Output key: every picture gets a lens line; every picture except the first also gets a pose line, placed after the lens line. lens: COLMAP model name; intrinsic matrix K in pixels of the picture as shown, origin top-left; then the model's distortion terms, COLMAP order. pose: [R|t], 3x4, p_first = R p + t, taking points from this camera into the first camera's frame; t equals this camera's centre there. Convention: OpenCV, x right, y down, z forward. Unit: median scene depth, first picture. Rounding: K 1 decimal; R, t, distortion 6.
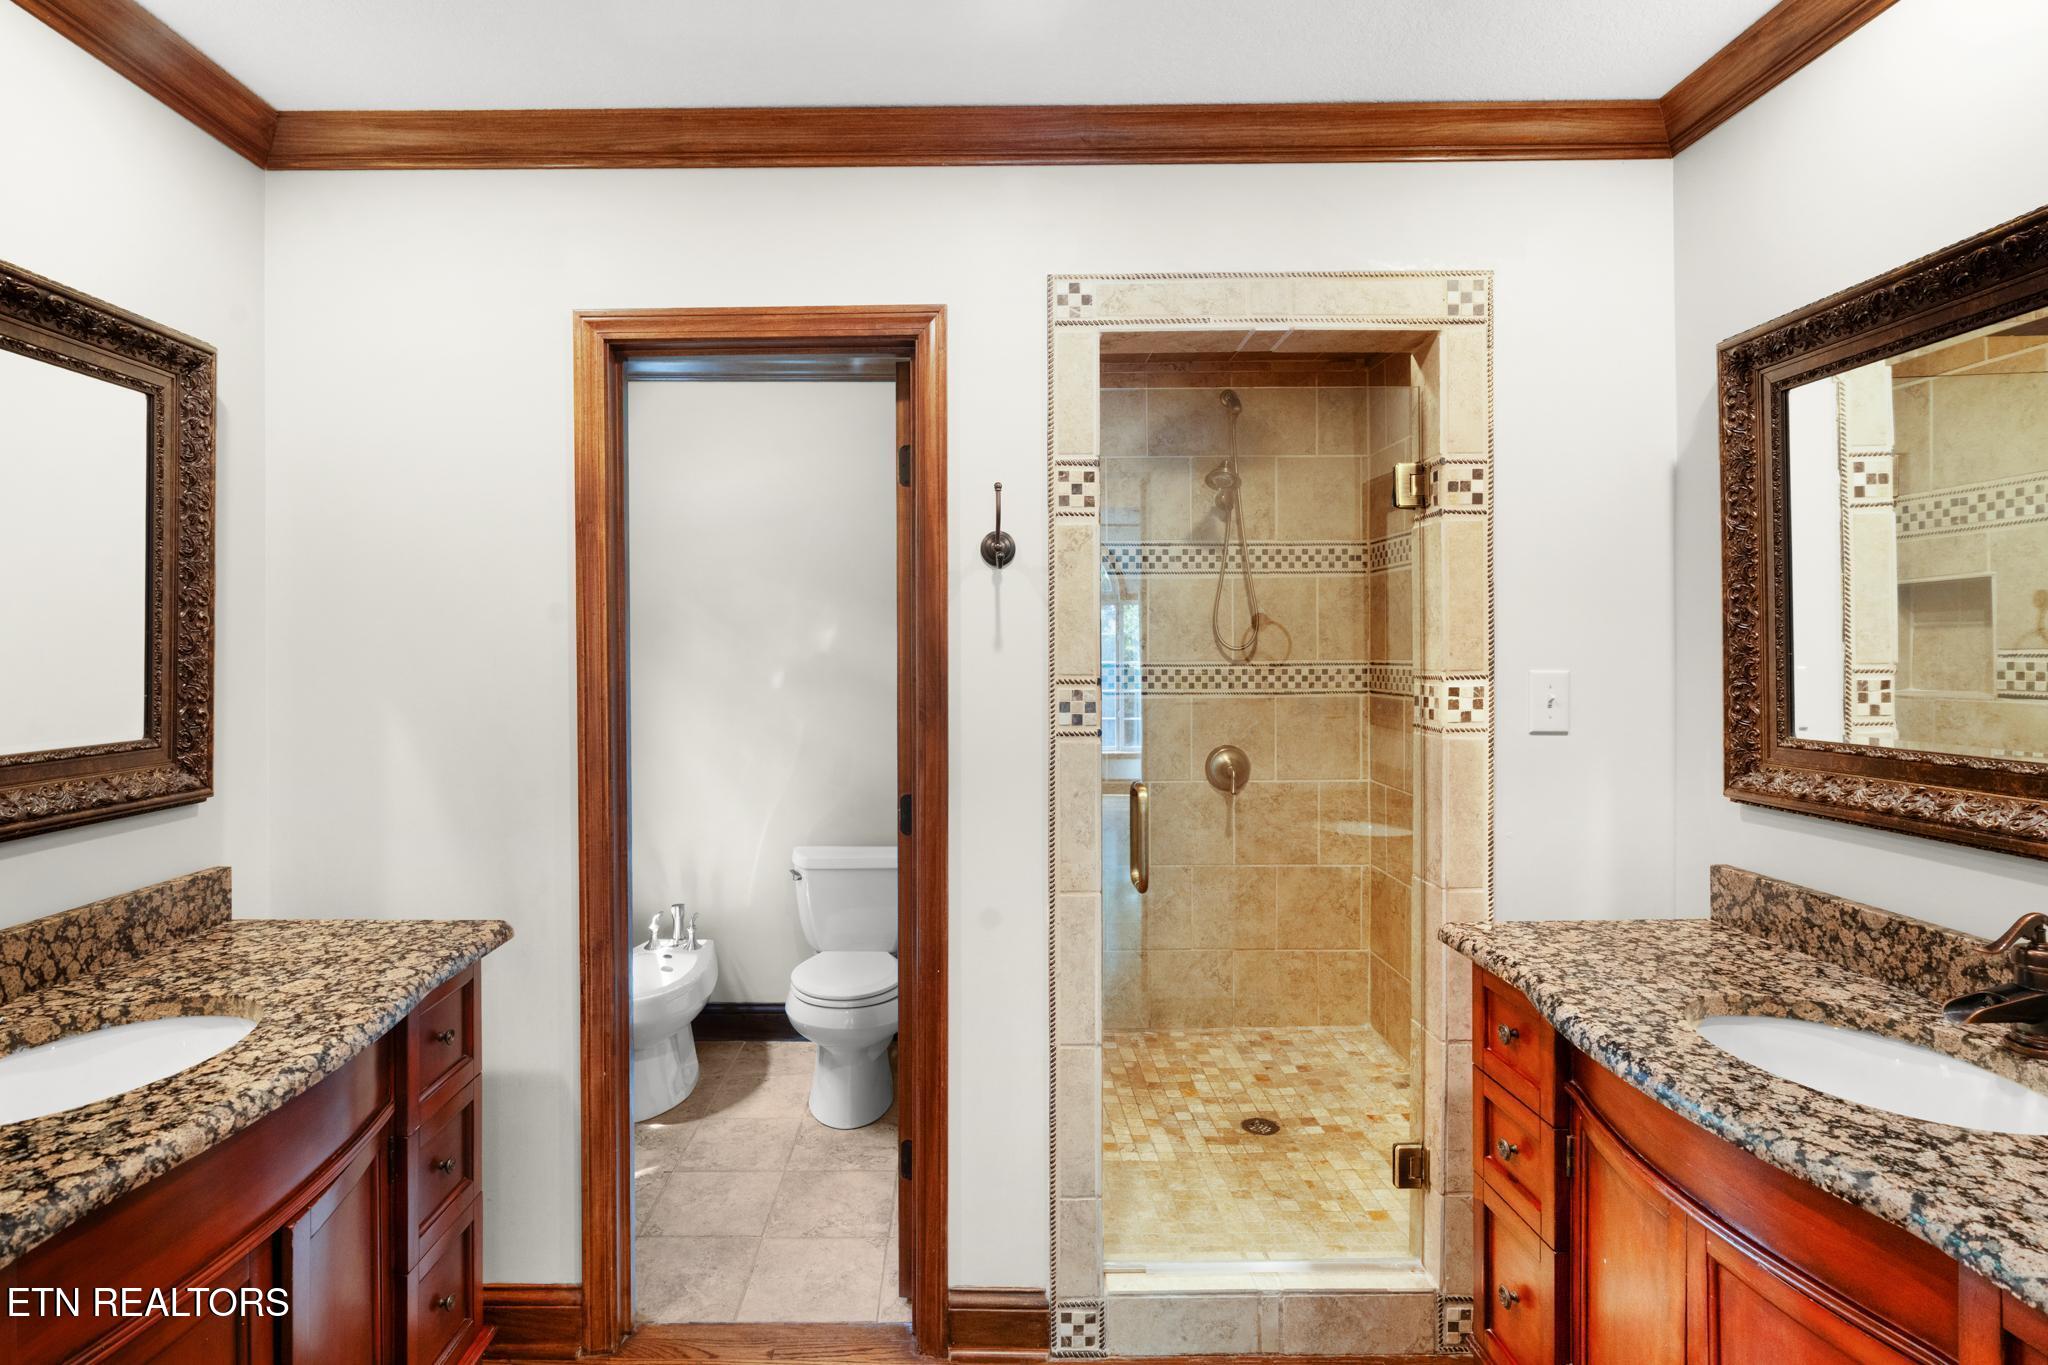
lens RADIAL K [[946.2, 0, 1082.1], [0, 946.2, 644.5], [0, 0, 1]] dist [-0.013937, 0.003951]
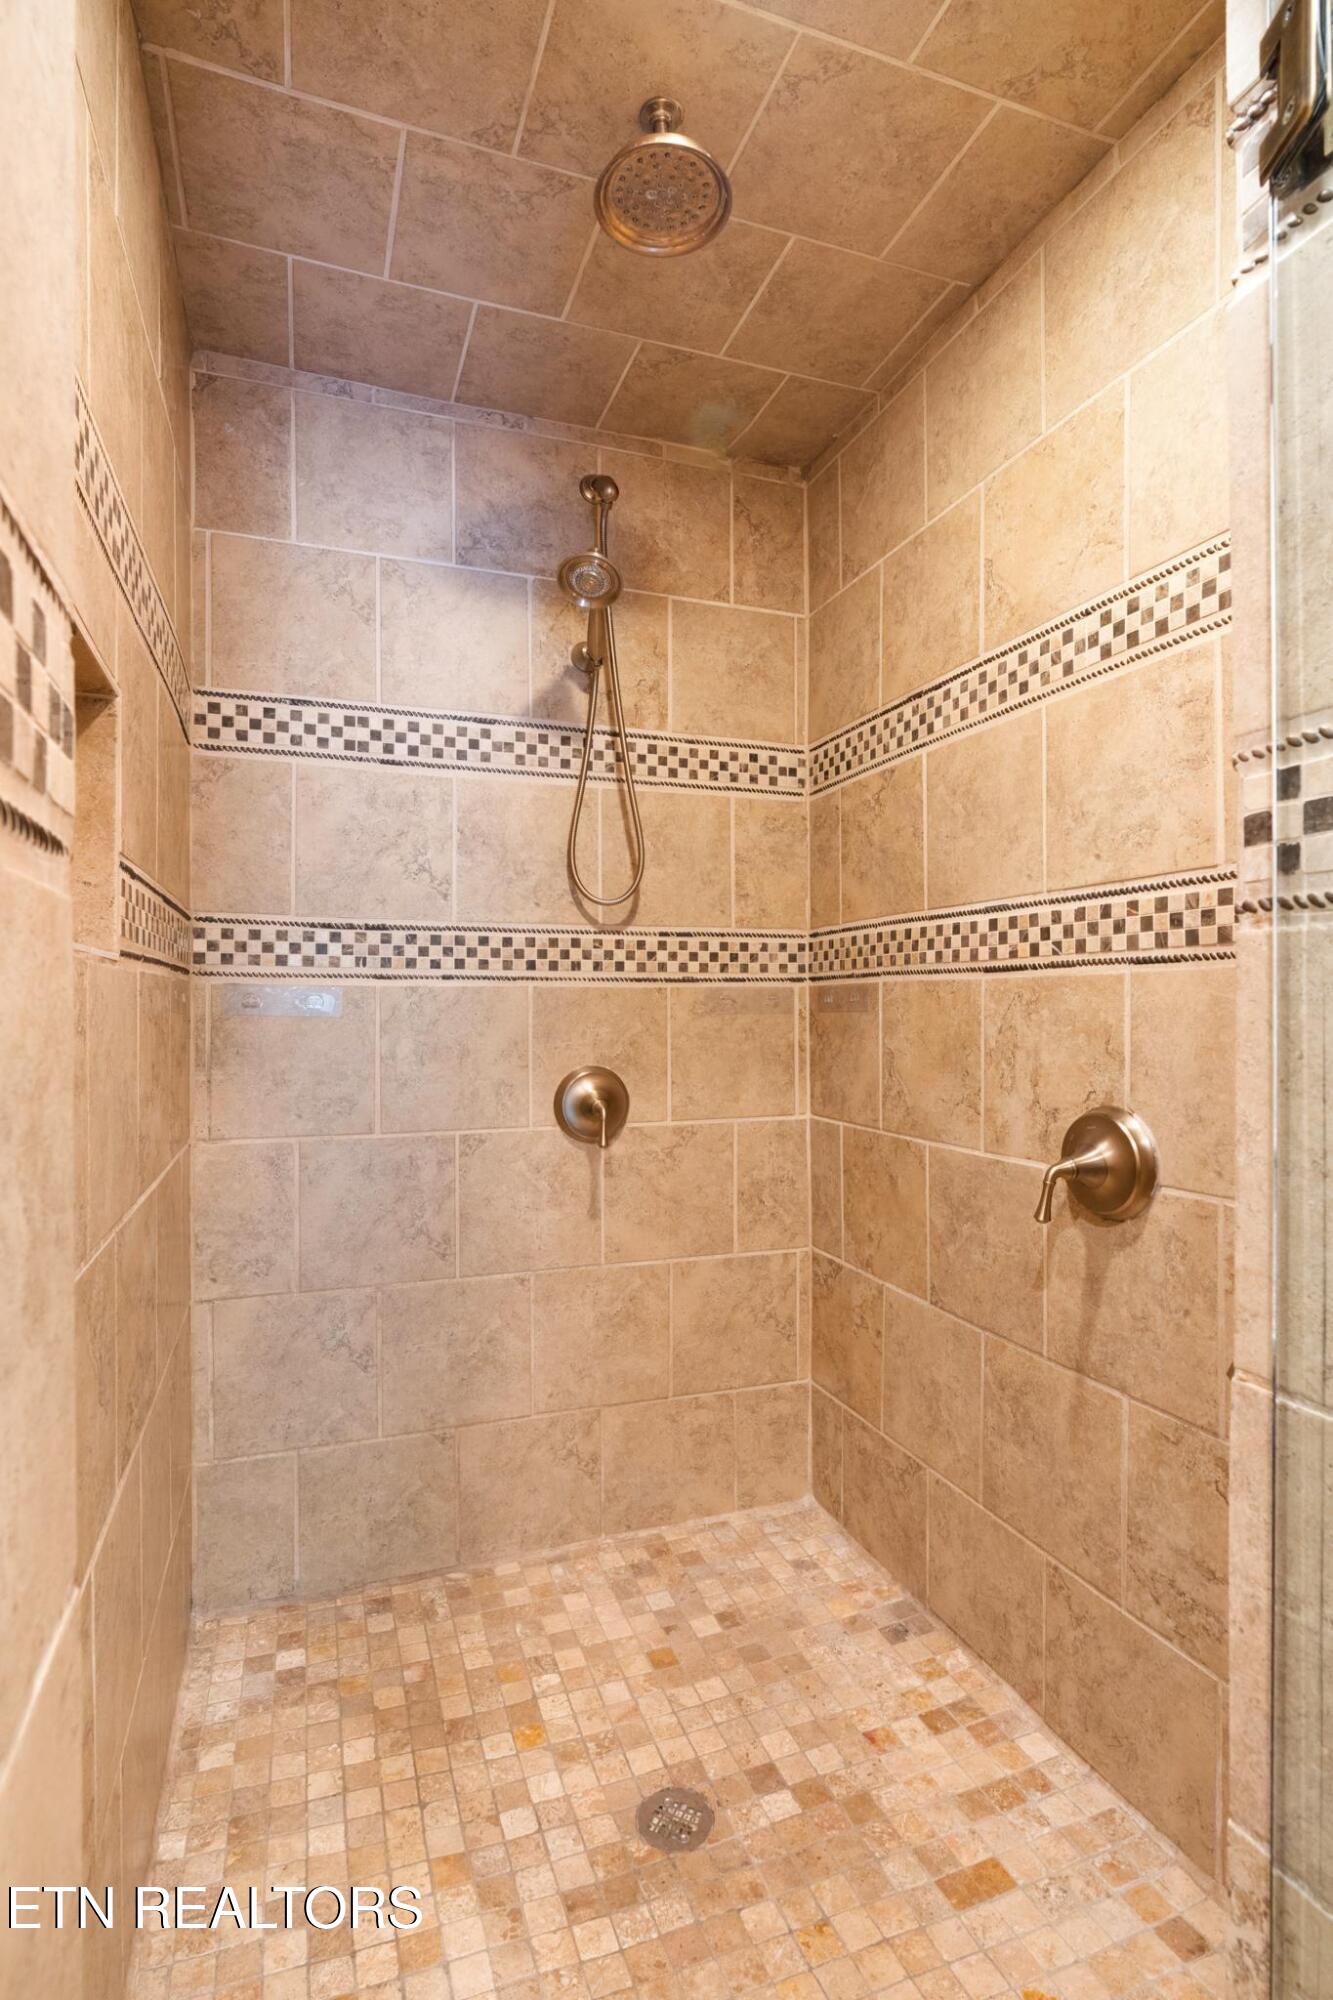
lens RADIAL K [[924.0, 0, 687.2], [0, 924.0, 1005.0], [0, 0, 1]] dist [-0.013937, 0.003951]
pose [[0.959039, -0.000260, 0.283272, 0.046356], [-0.001317, 0.999985, 0.005376, 0.064884], [-0.283270, -0.005528, 0.959024, 0.423714]]
